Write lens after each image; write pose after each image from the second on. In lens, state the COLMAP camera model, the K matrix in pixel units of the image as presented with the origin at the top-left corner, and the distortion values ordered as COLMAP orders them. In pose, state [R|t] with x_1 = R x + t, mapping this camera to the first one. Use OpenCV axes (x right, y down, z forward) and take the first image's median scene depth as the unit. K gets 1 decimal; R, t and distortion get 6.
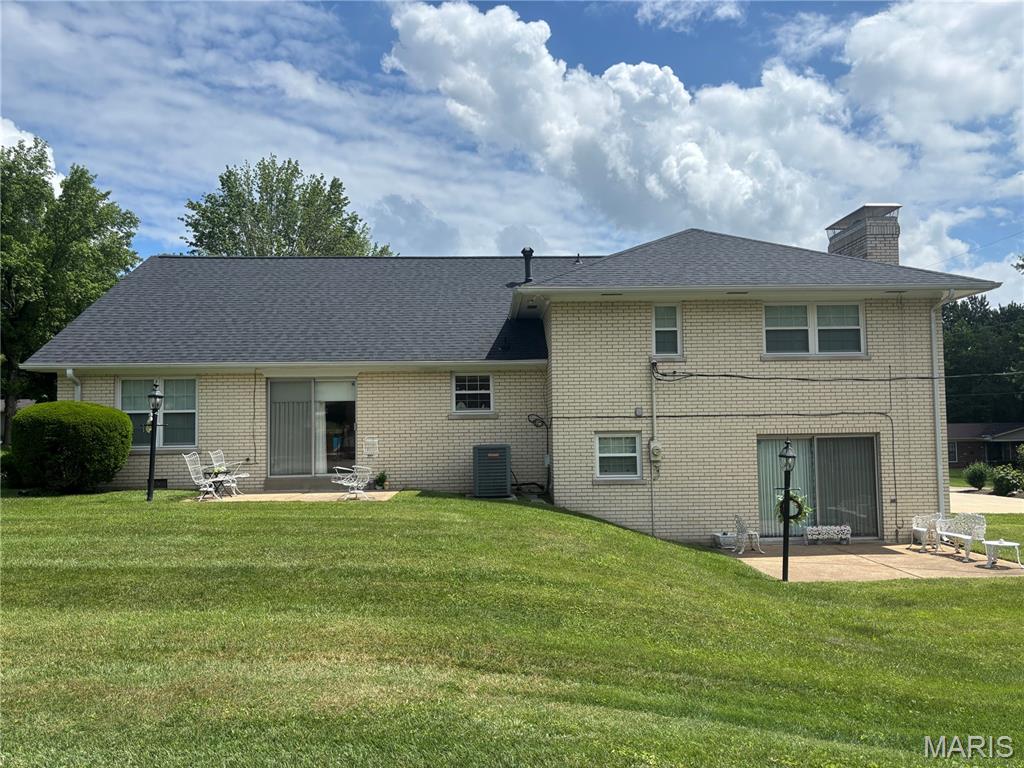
lens RADIAL K [[771.6, 0, 506.0], [0, 771.6, 379.5], [0, 0, 1]] dist [0.045407, -0.005584]
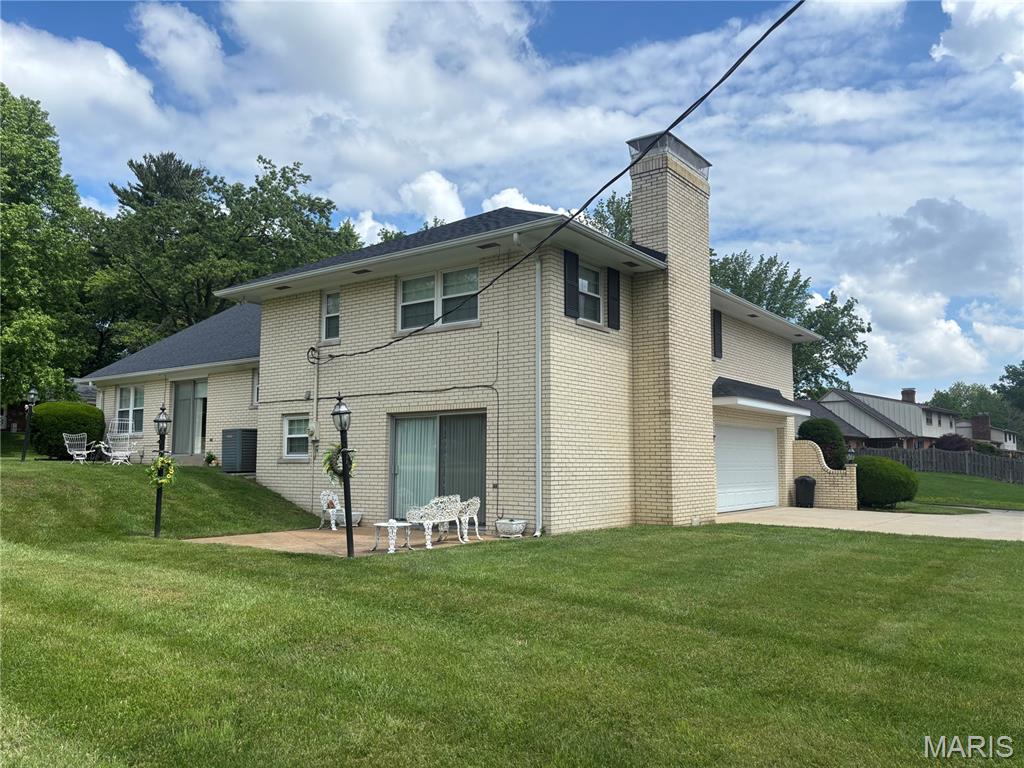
lens RADIAL K [[771.6, 0, 506.0], [0, 771.6, 379.5], [0, 0, 1]] dist [0.045407, -0.005584]
pose [[0.791283, -0.049274, -0.609462, 1.029697], [0.026165, 0.998563, -0.046760, 0.077362], [0.610890, 0.021054, 0.791435, 0.324161]]
